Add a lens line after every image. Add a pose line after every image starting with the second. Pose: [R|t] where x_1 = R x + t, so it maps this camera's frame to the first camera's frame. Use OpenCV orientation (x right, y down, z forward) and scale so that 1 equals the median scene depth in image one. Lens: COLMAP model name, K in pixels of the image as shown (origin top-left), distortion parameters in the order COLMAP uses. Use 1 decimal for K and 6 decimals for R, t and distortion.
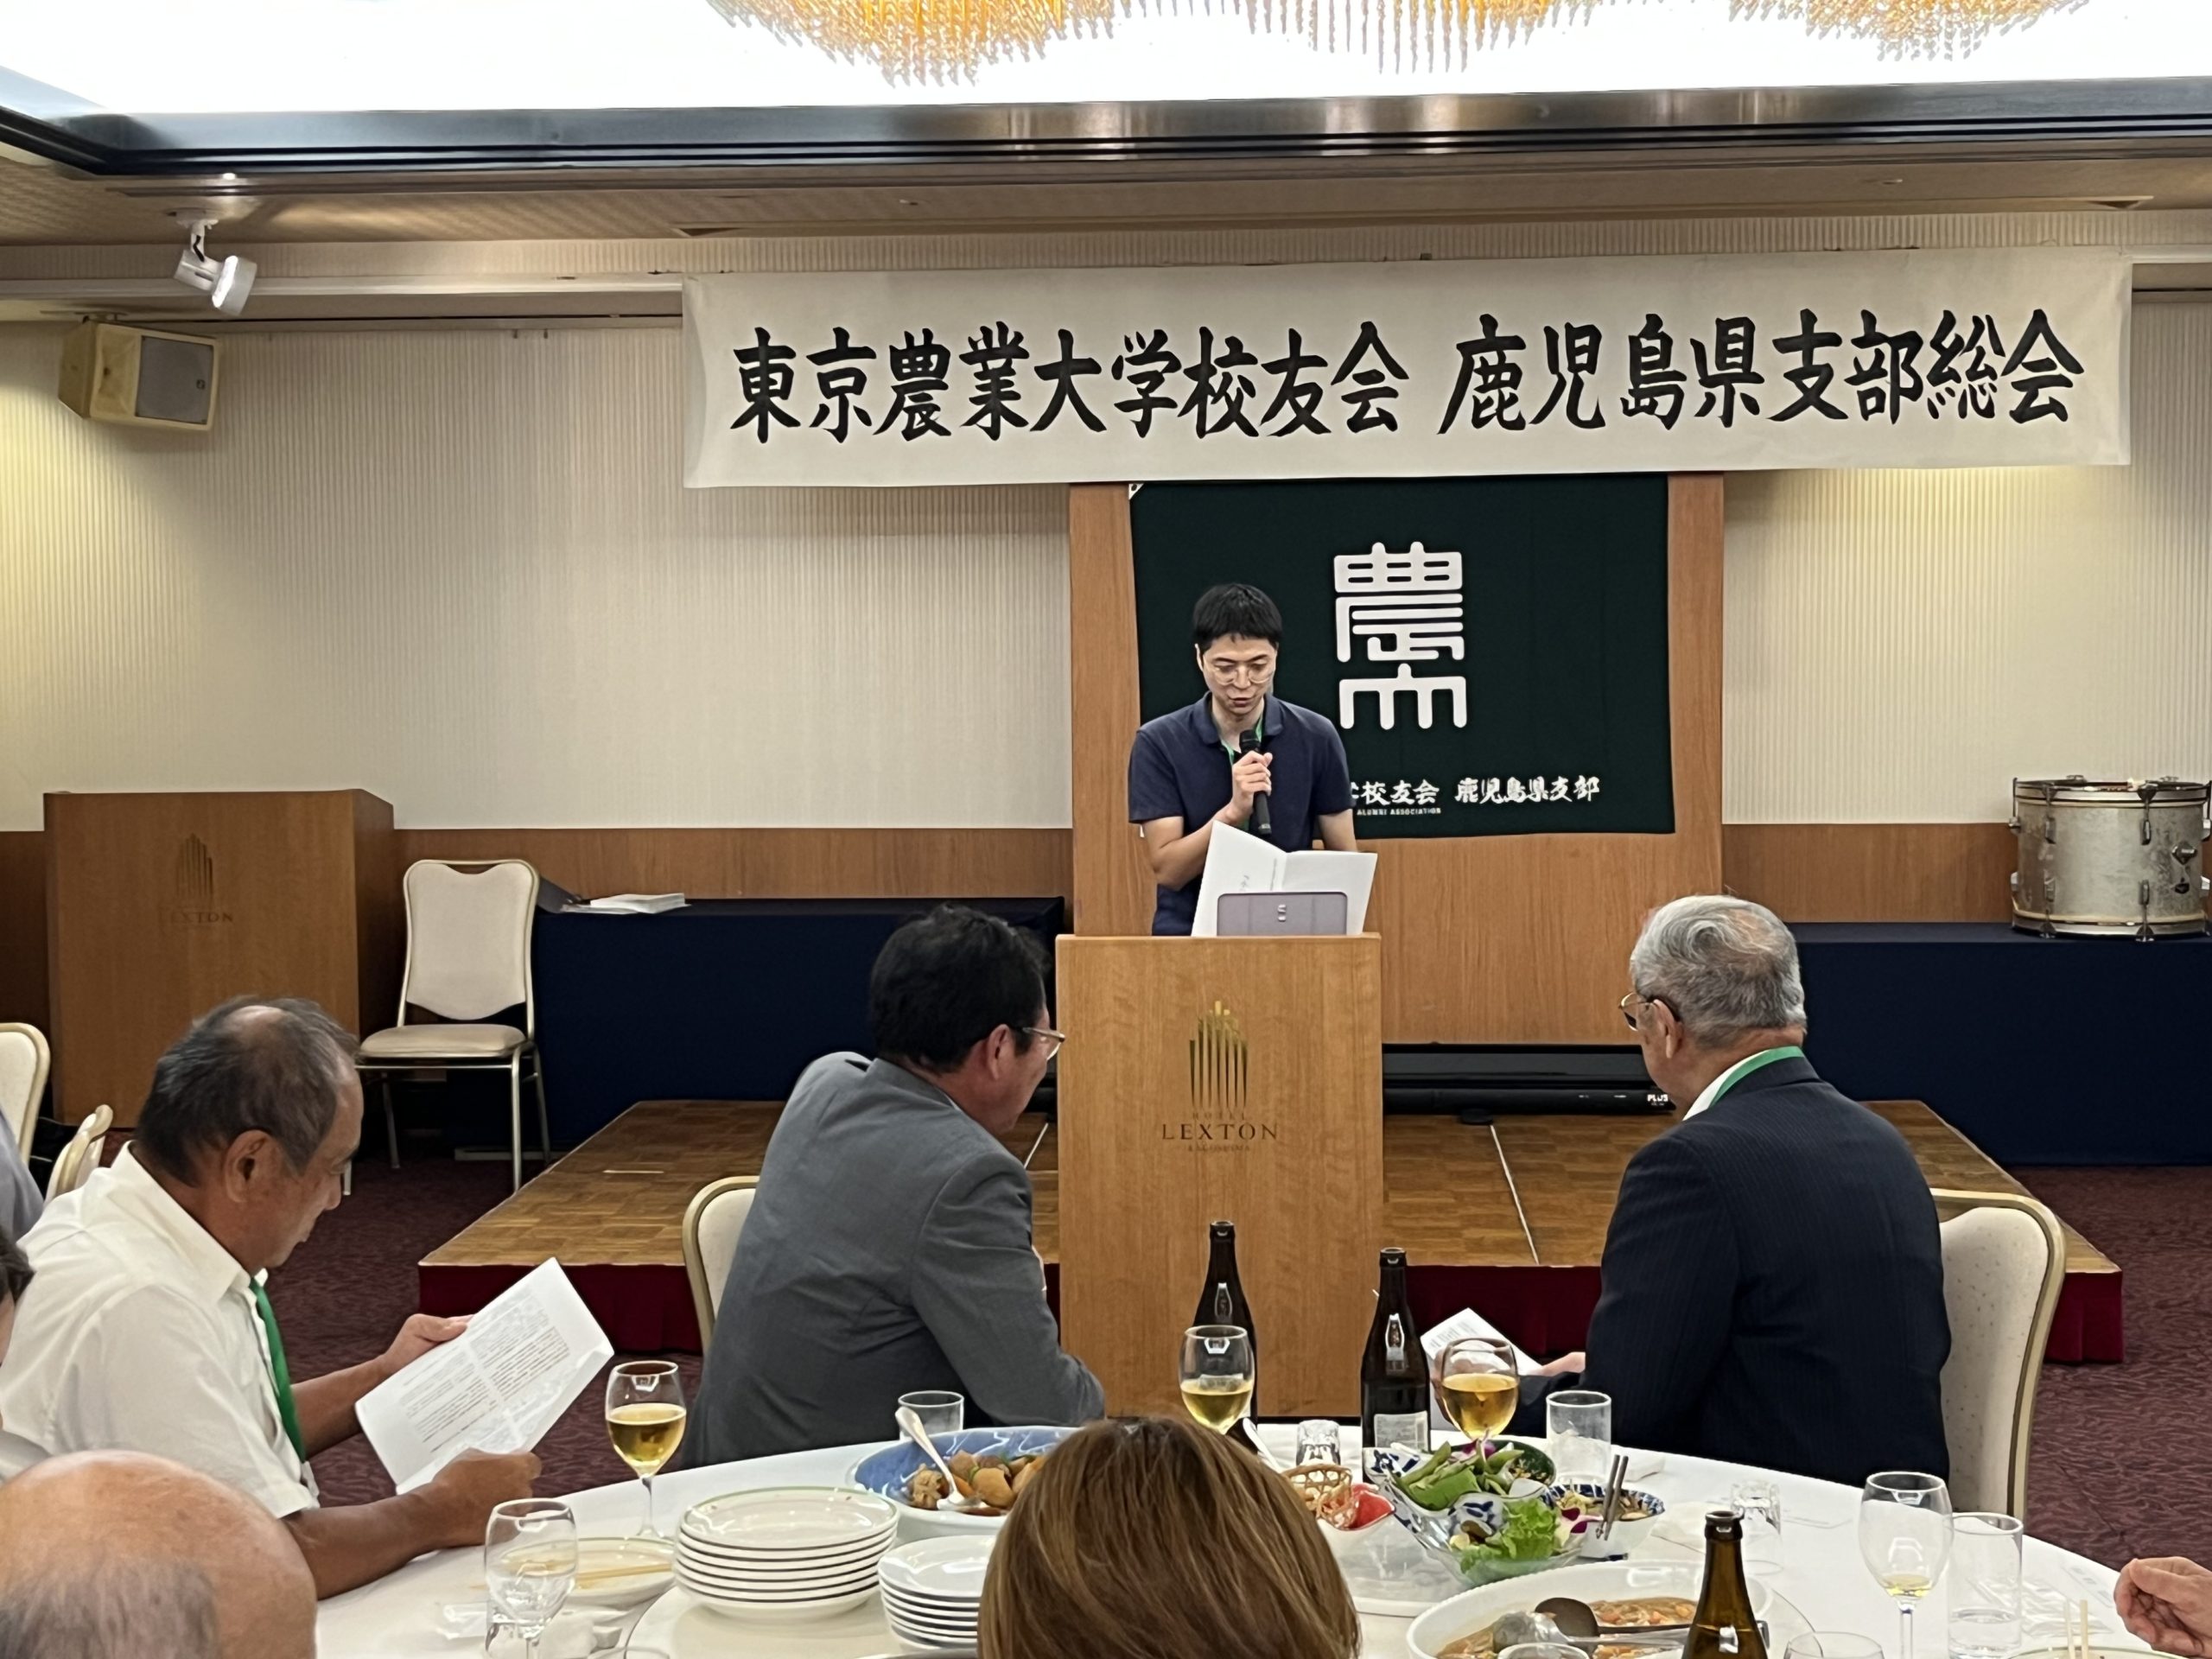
lens RADIAL K [[3353.8, 0, 1106.0], [0, 3353.8, 829.5], [0, 0, 1]] dist [0.166243, -0.732262]
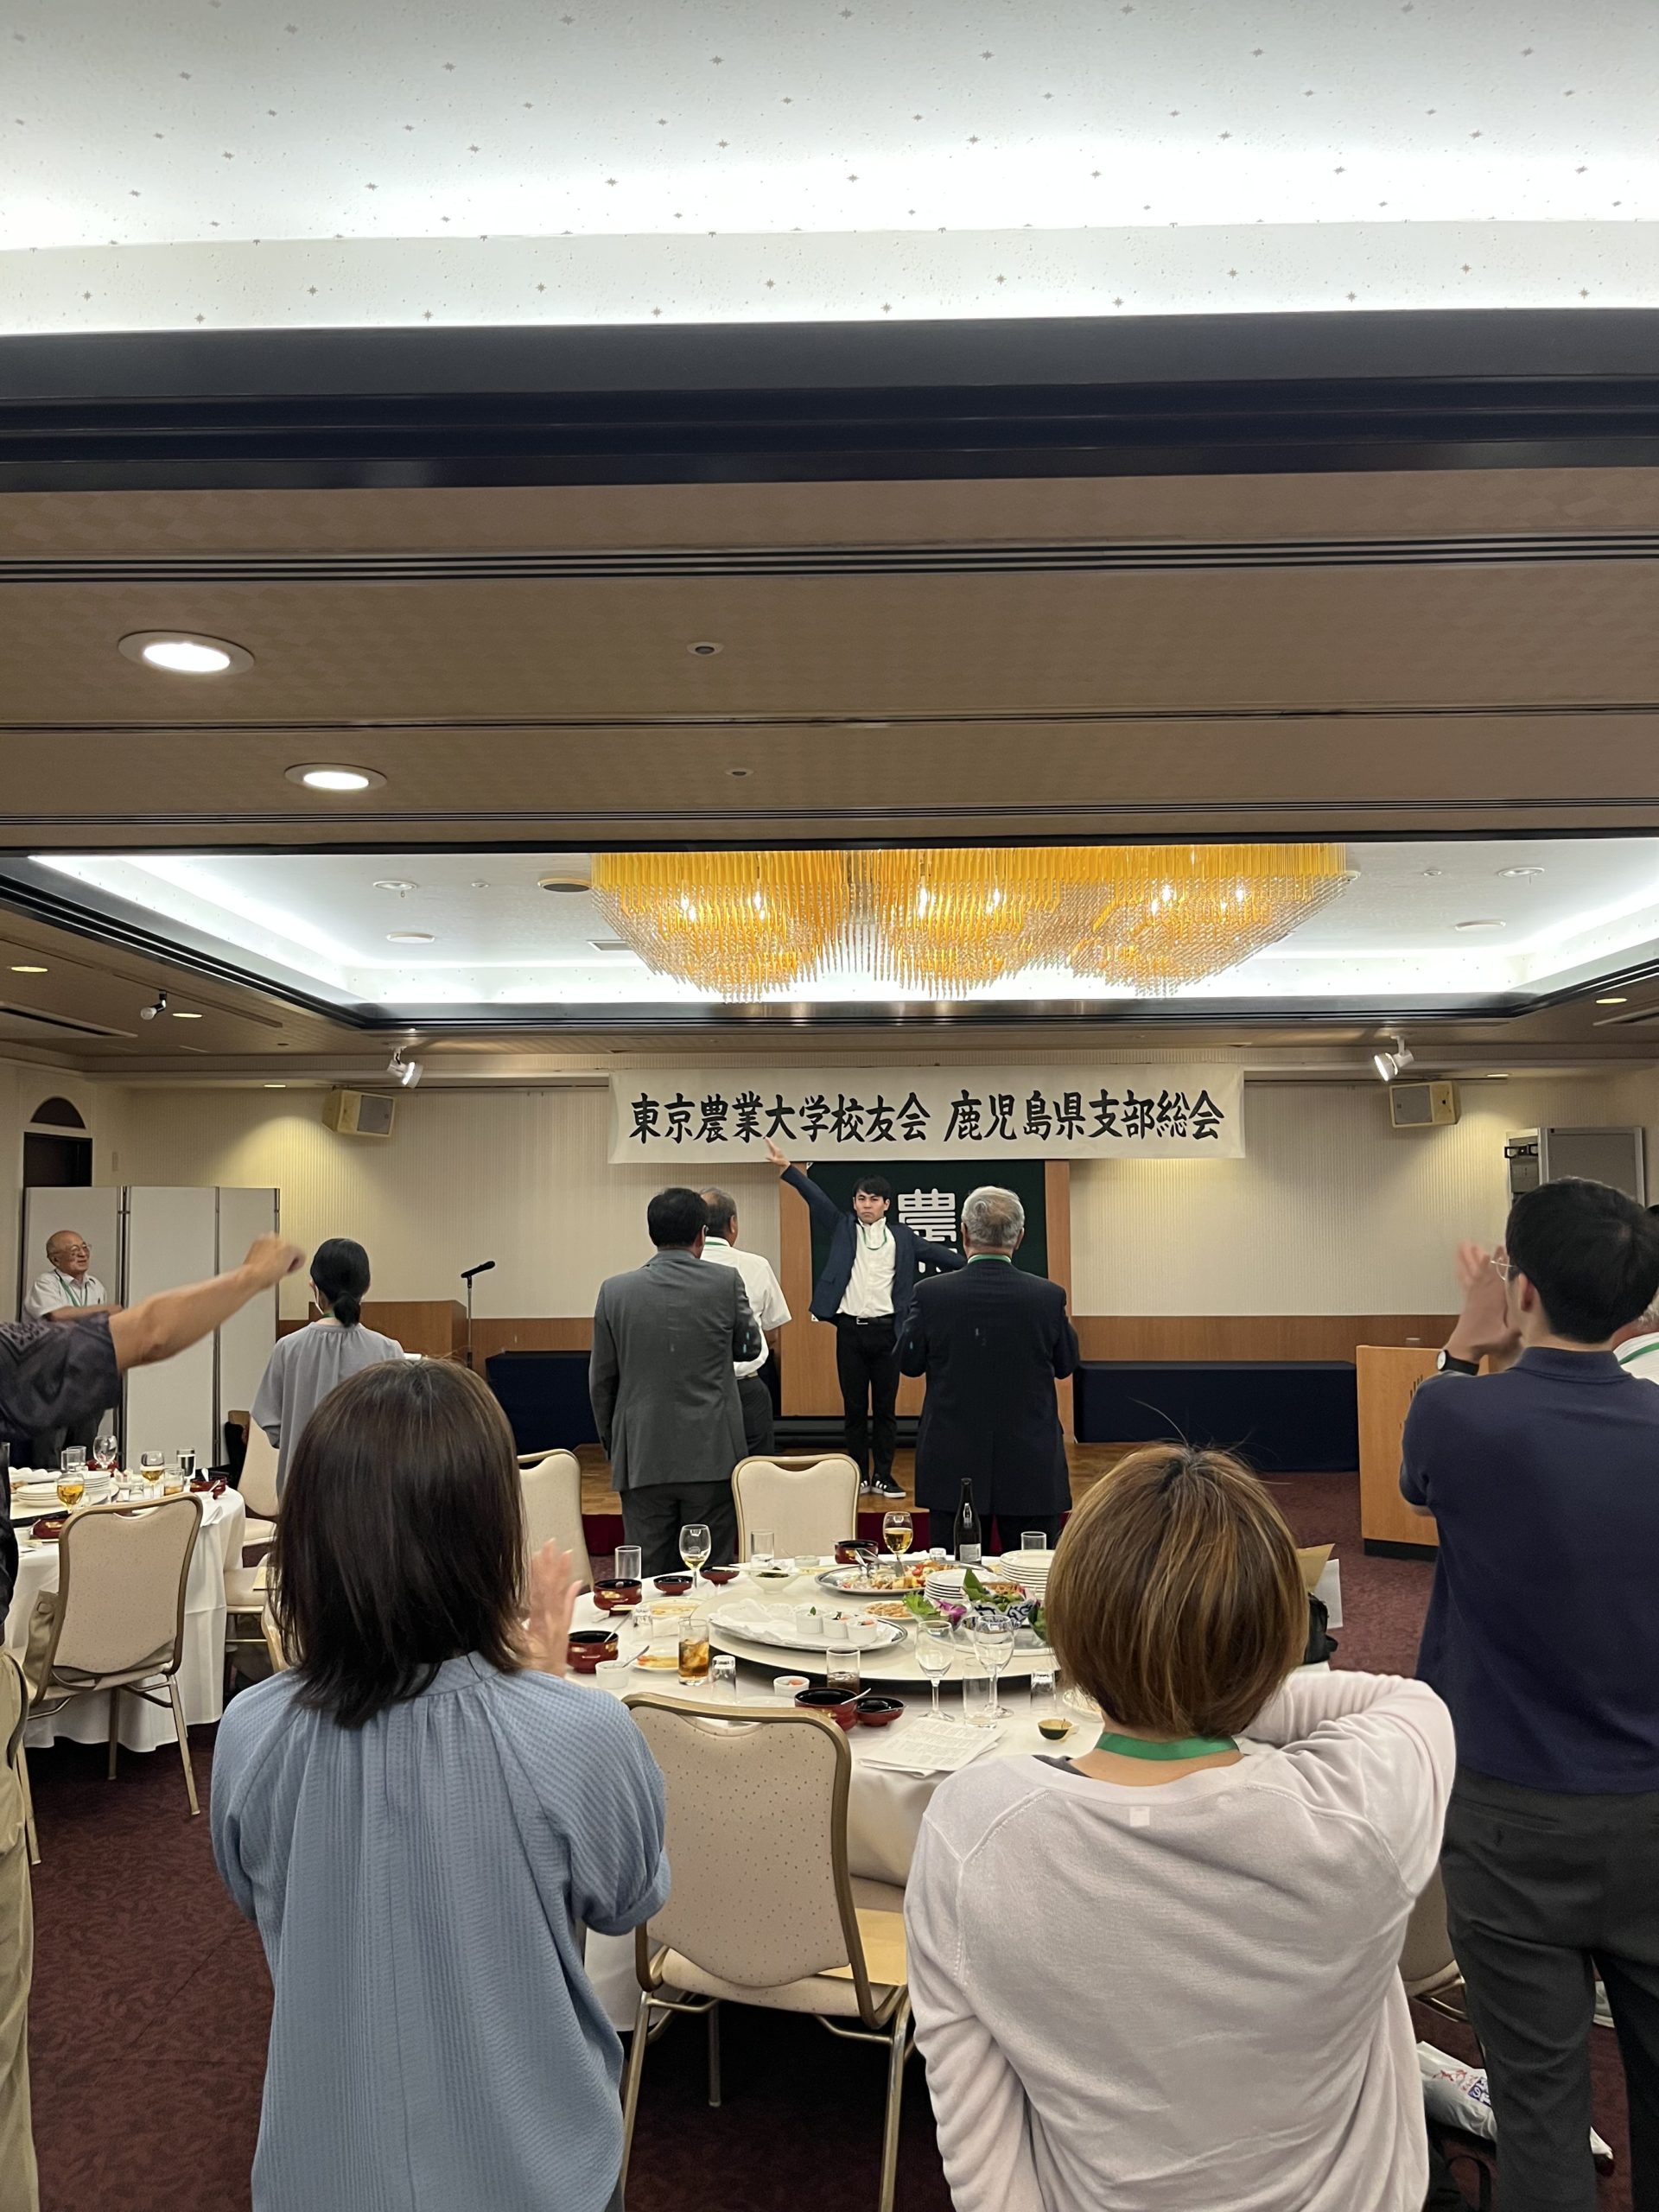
lens RADIAL K [[1646.1, 0, 824.5], [0, 1646.1, 1112.1], [0, 0, 1]] dist [0.116078, -0.238627]
pose [[0.999114, 0.006016, 0.041655, -0.027675], [-0.000729, 0.992056, -0.125793, 0.002425], [-0.042081, 0.125651, 0.991182, -0.098229]]
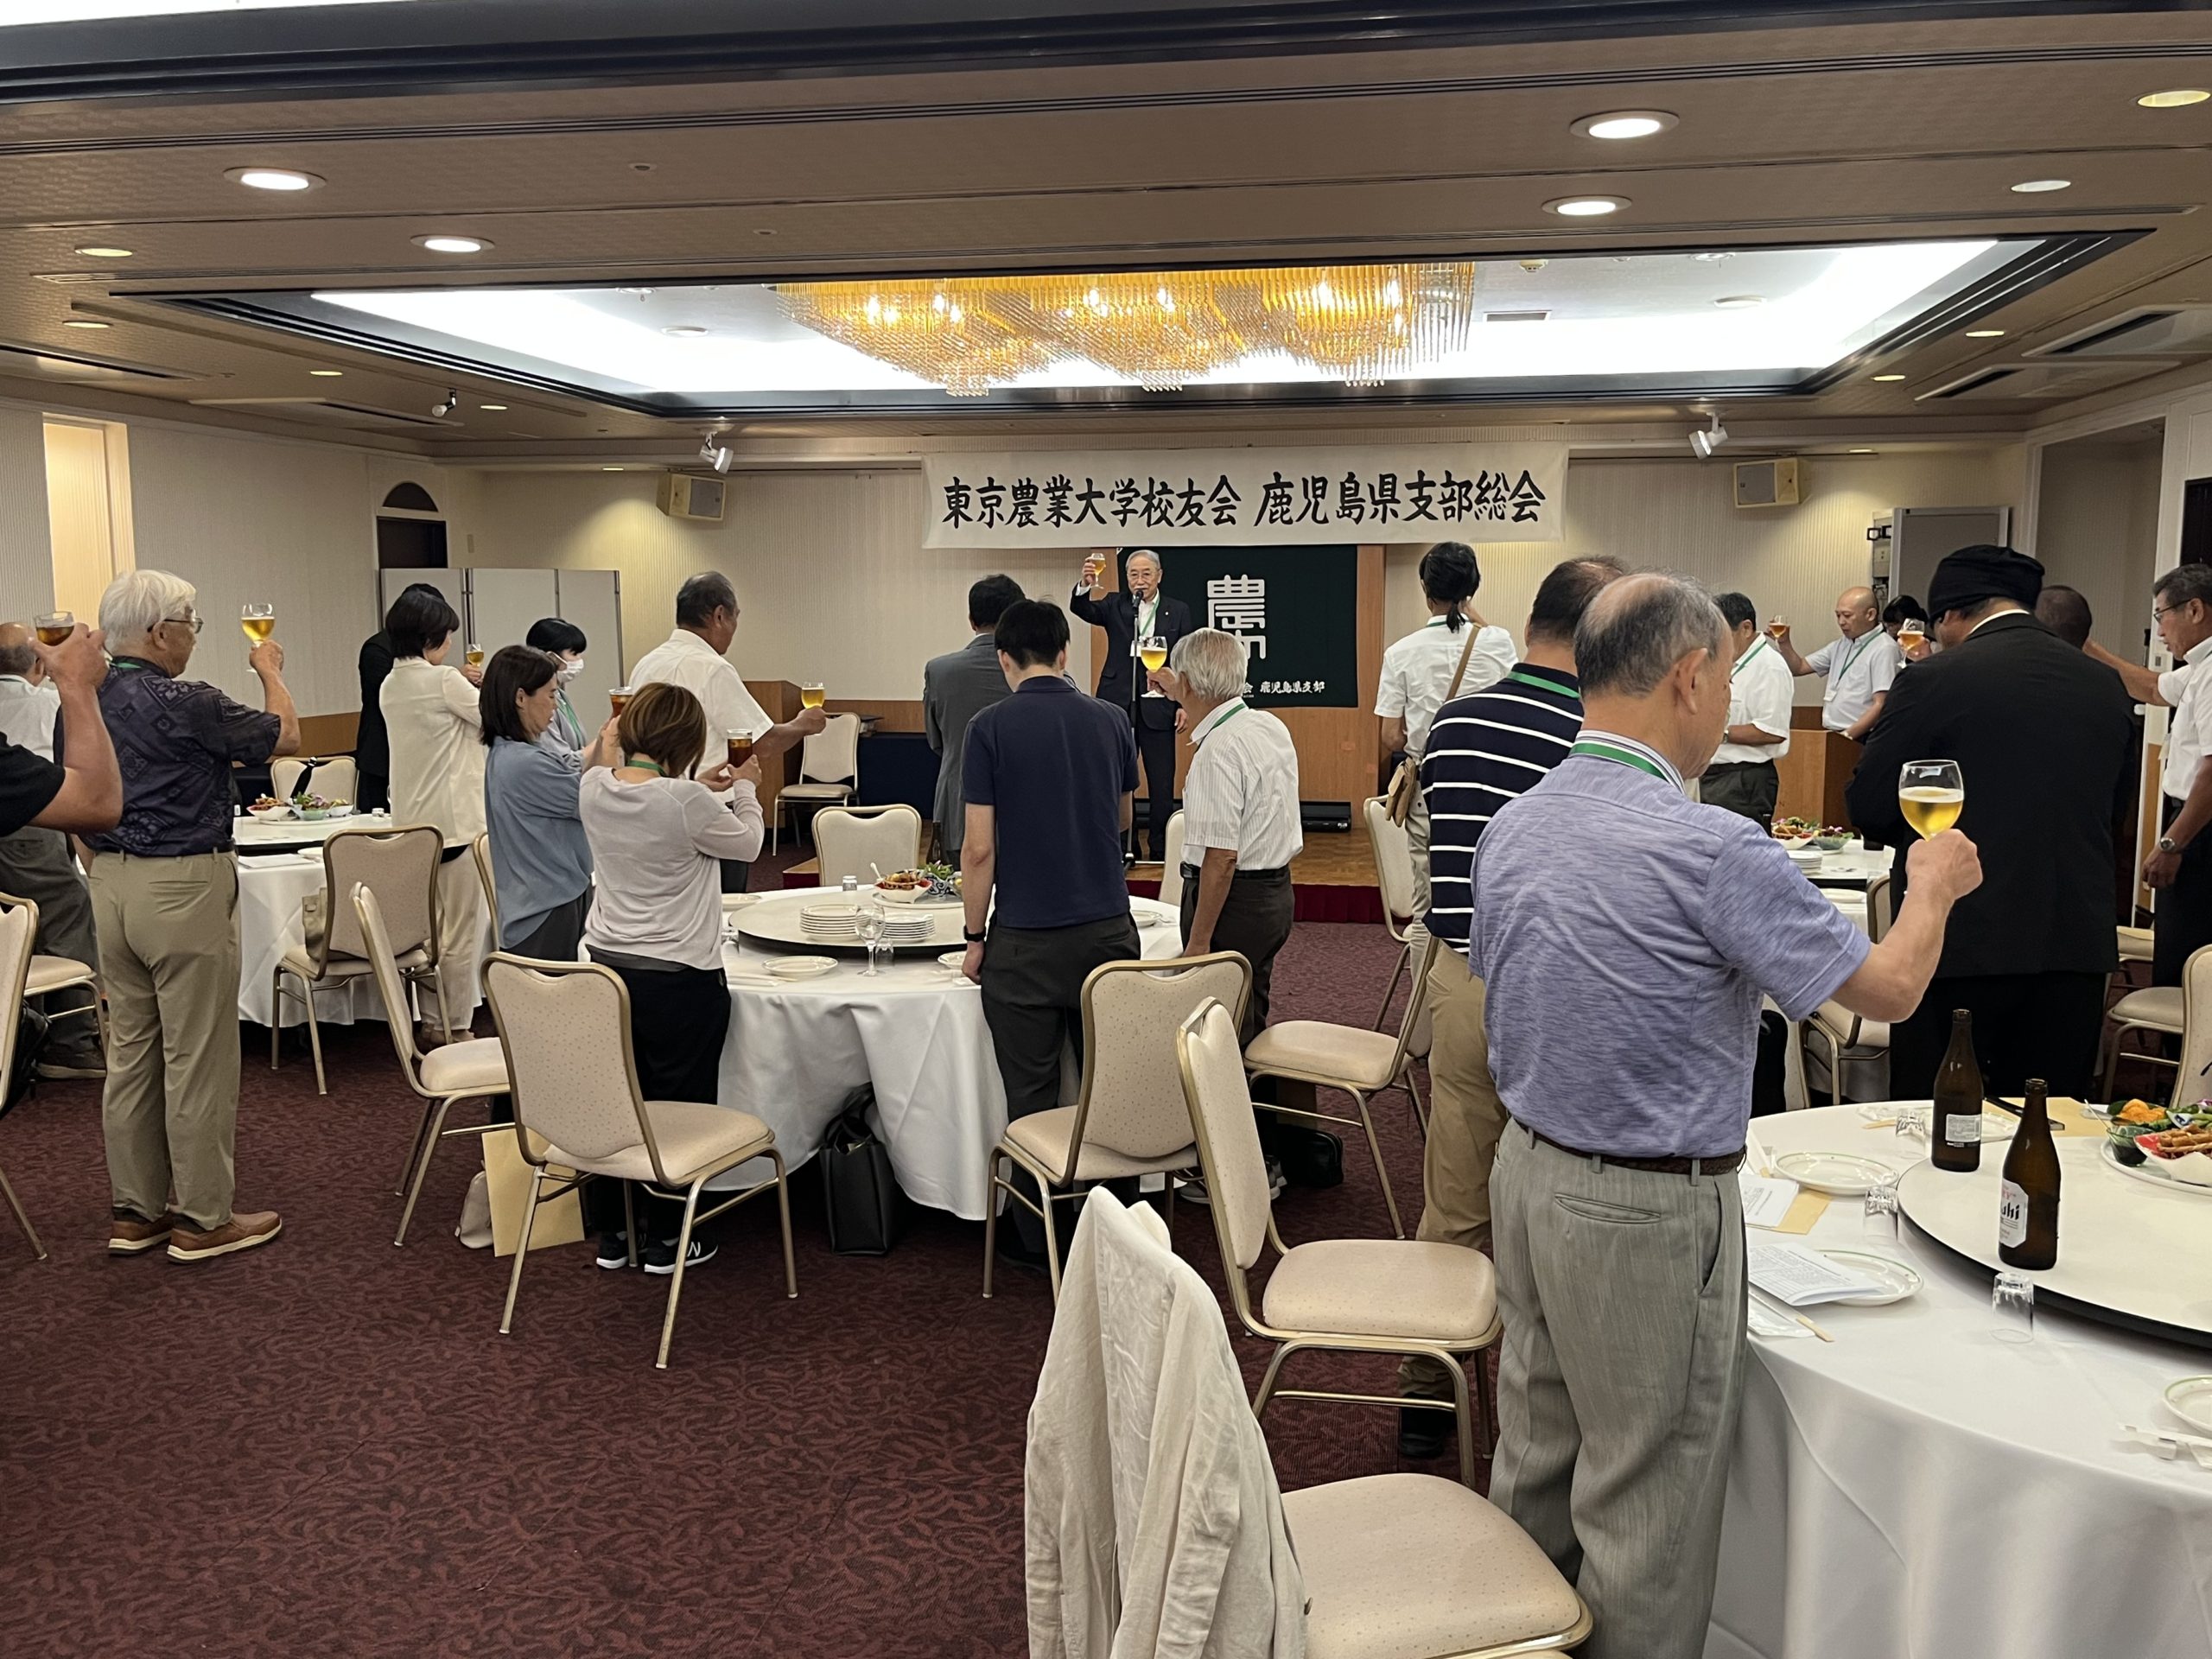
lens RADIAL K [[1888.1, 0, 1090.7], [0, 1888.1, 826.8], [0, 0, 1]] dist [0.135264, -0.394927]
pose [[0.994385, 0.020650, -0.103787, 0.125040], [-0.014758, 0.998252, 0.057223, 0.010815], [0.104788, -0.055370, 0.992952, -0.265862]]
